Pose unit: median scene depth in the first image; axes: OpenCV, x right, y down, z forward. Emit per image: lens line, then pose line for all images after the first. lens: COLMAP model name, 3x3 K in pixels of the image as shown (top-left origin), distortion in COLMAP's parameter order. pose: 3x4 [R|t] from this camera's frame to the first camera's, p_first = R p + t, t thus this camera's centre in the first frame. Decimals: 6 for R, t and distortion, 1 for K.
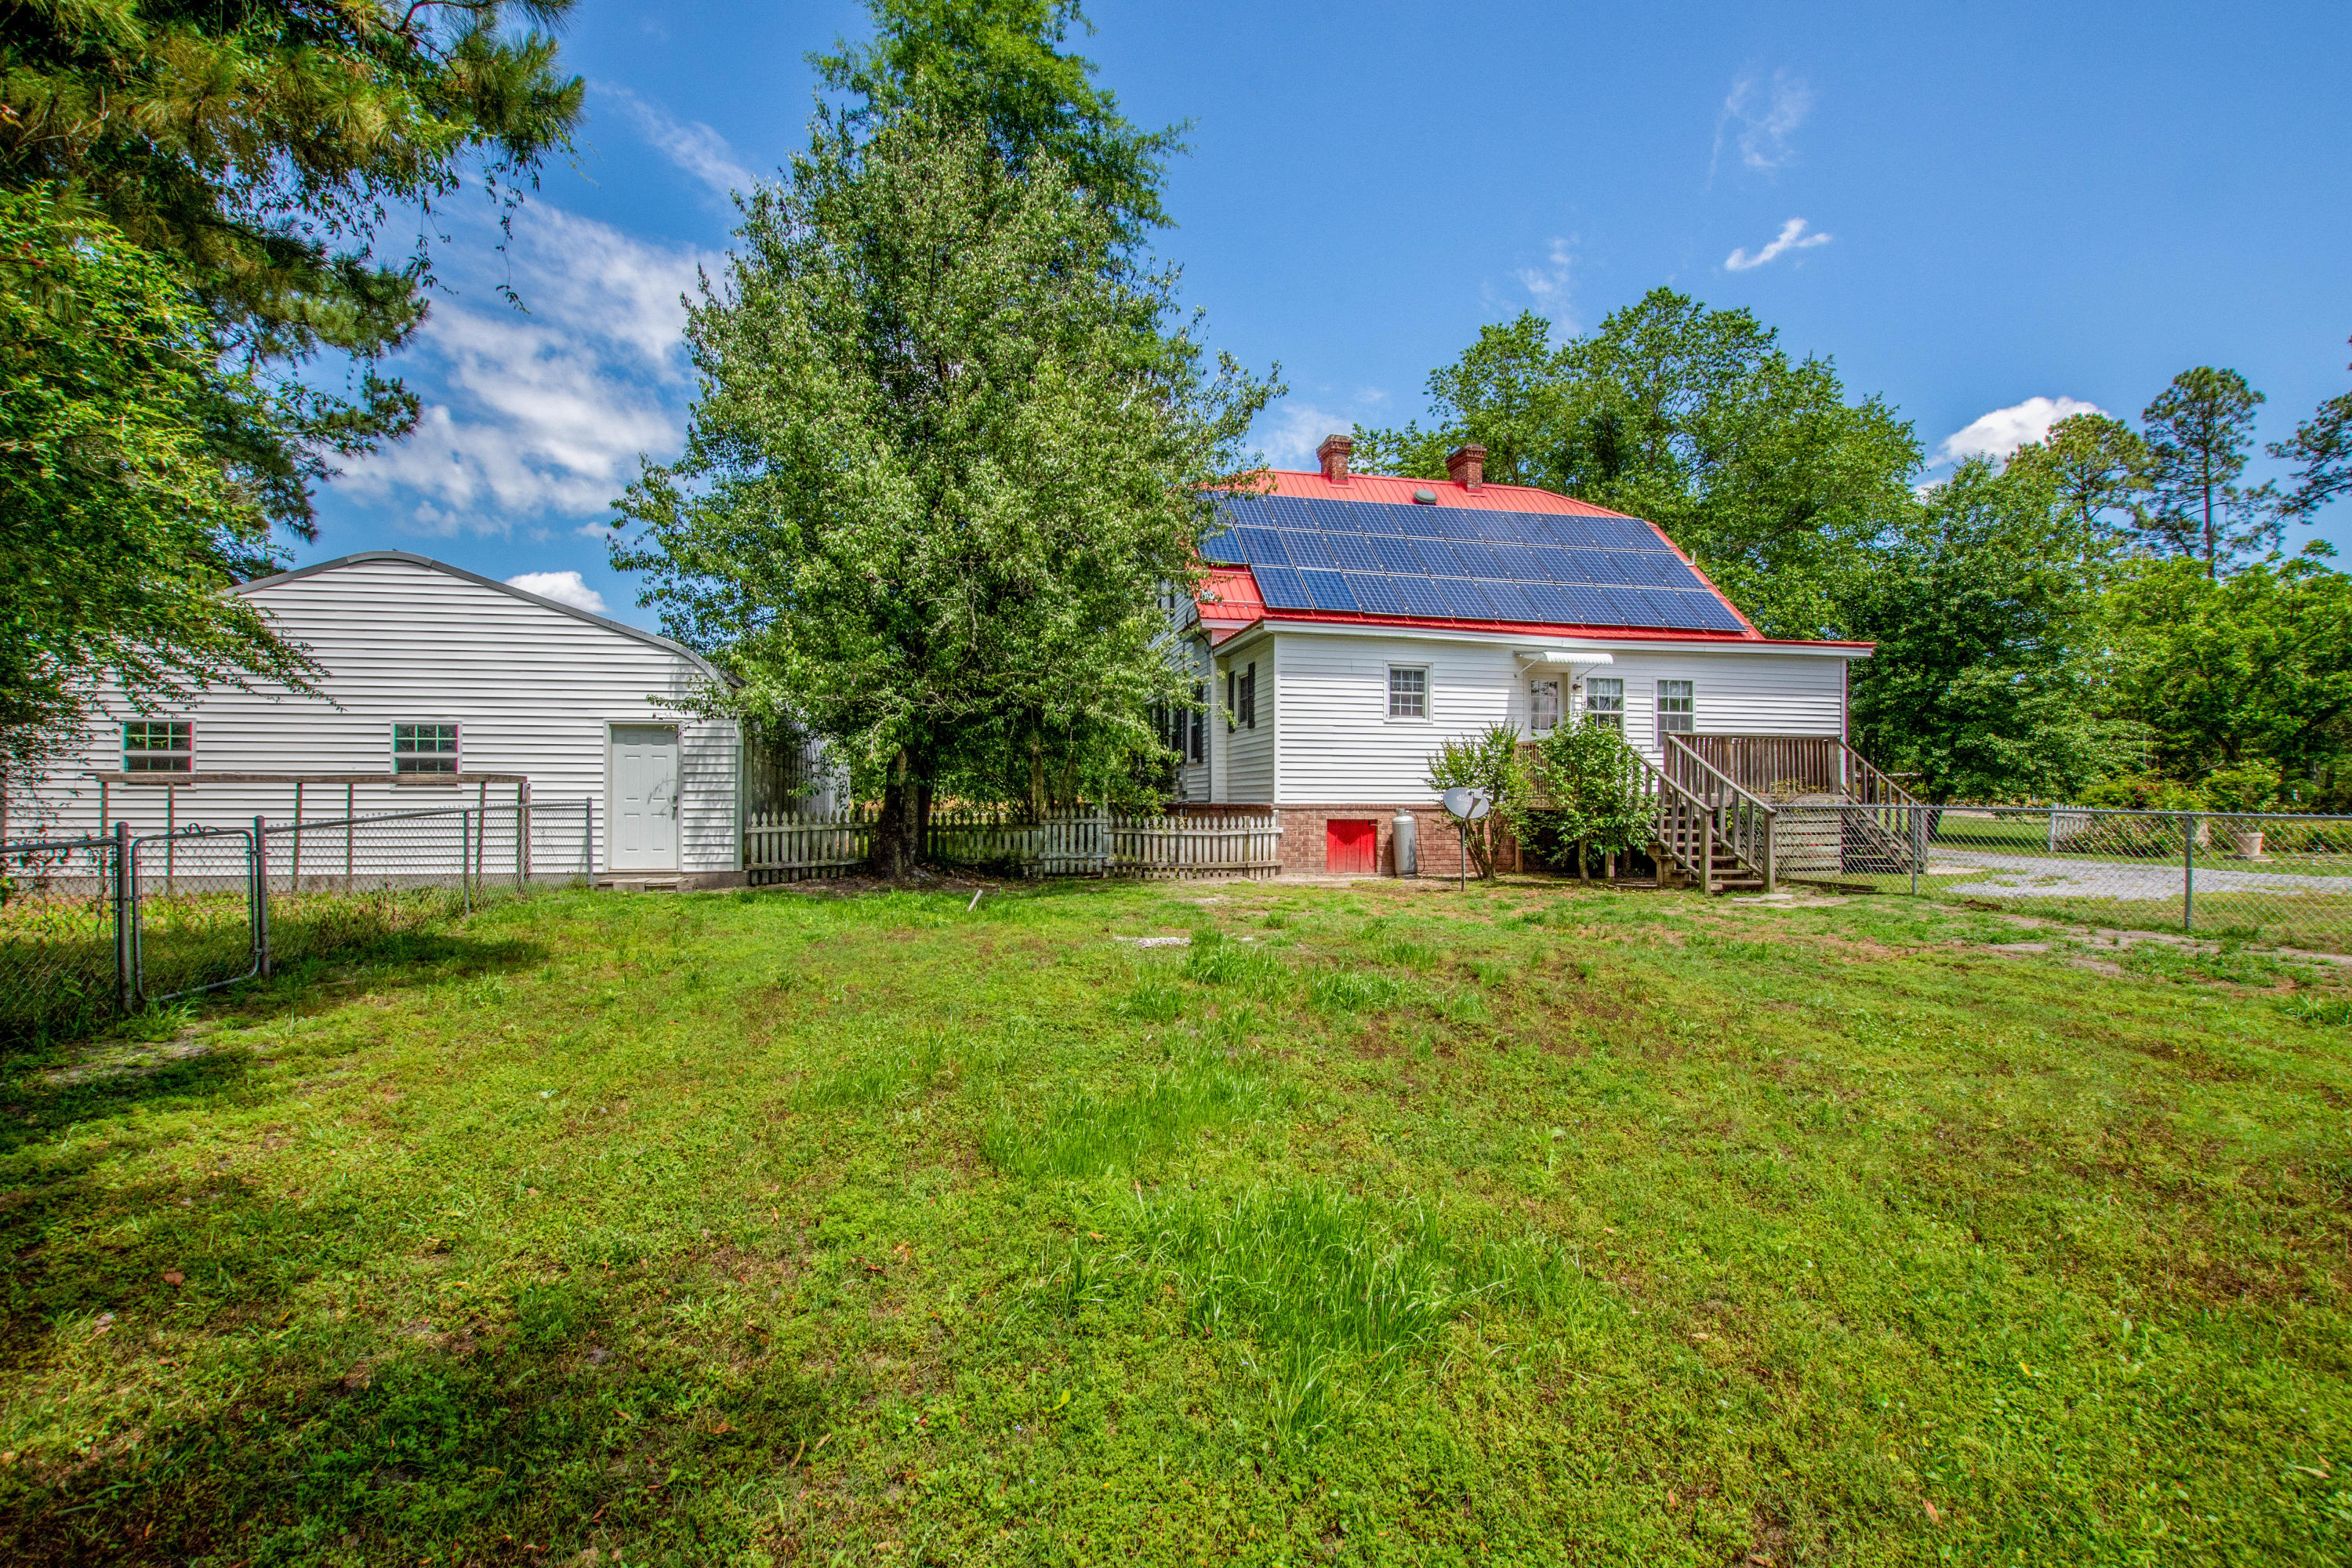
lens RADIAL K [[1017.3, 0, 1176.0], [0, 1017.3, 784.0], [0, 0, 1]] dist [-0.040706, 0.000135]
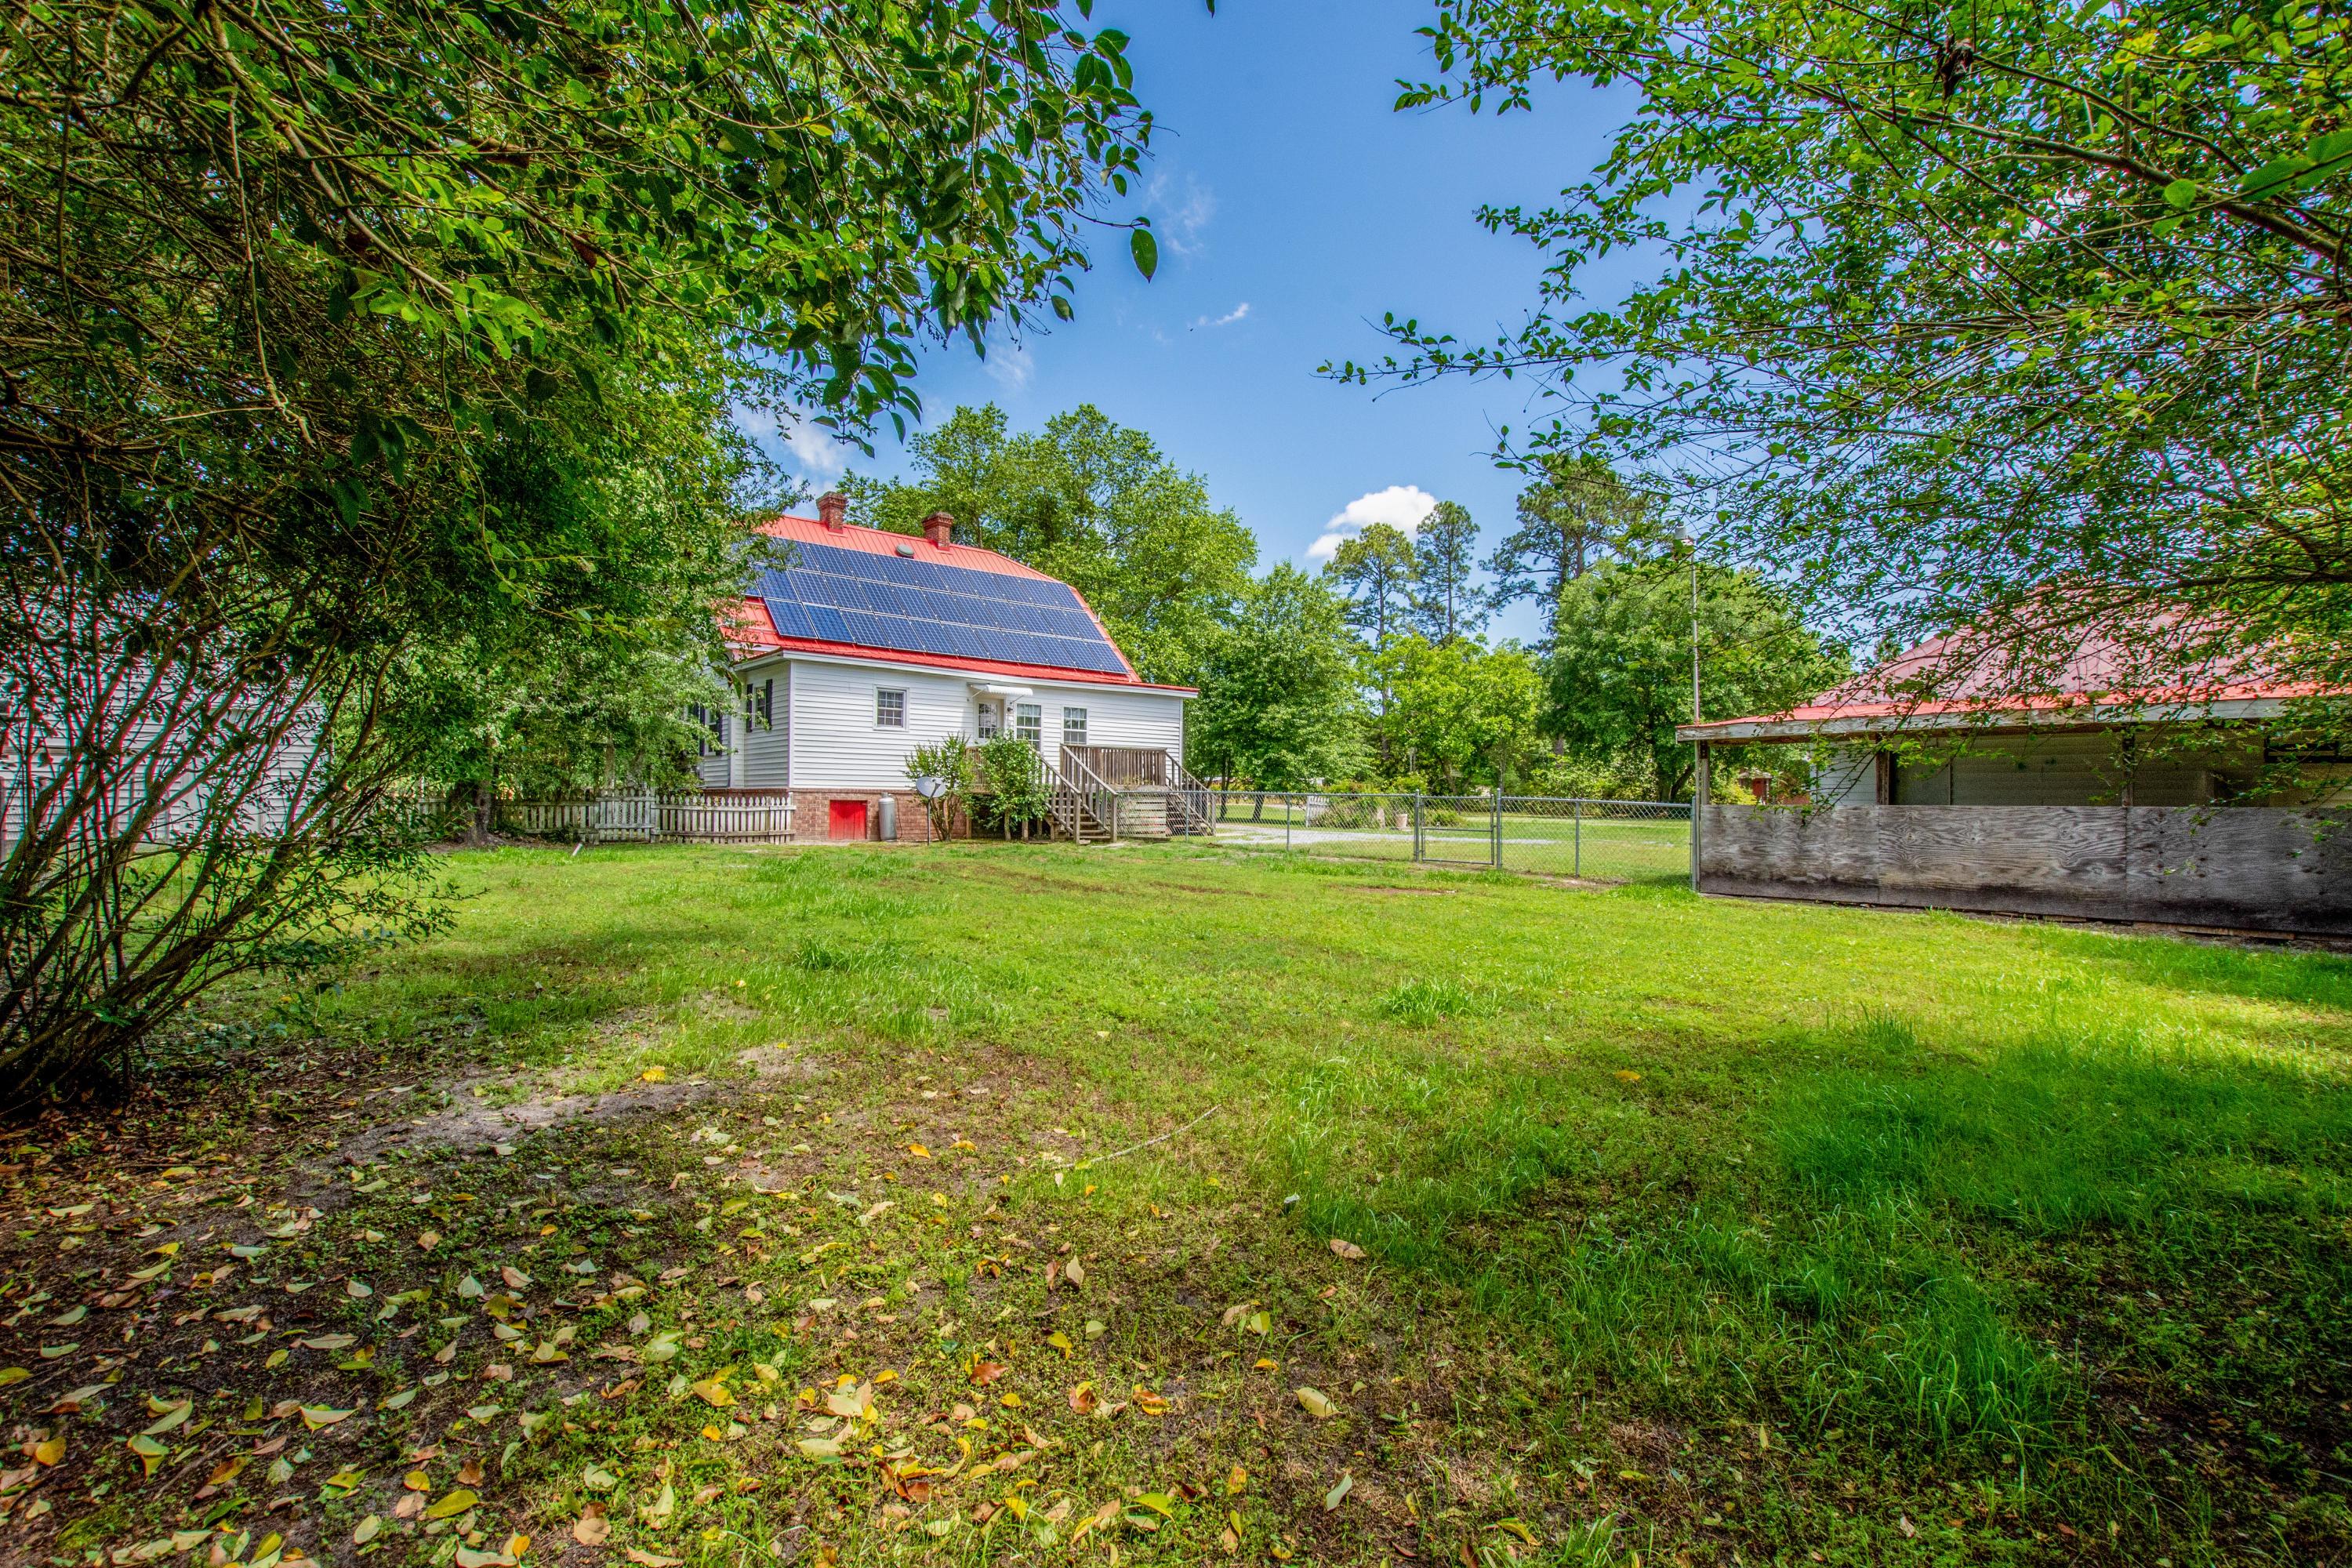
lens RADIAL K [[1028.5, 0, 1167.5], [0, 1028.5, 804.9], [0, 0, 1]] dist [-0.030983, 0.006151]
pose [[0.878007, 0.004505, 0.478627, -0.097634], [-0.014196, 0.999761, 0.016632, 0.011031], [-0.478438, -0.021398, 0.877861, -0.366185]]
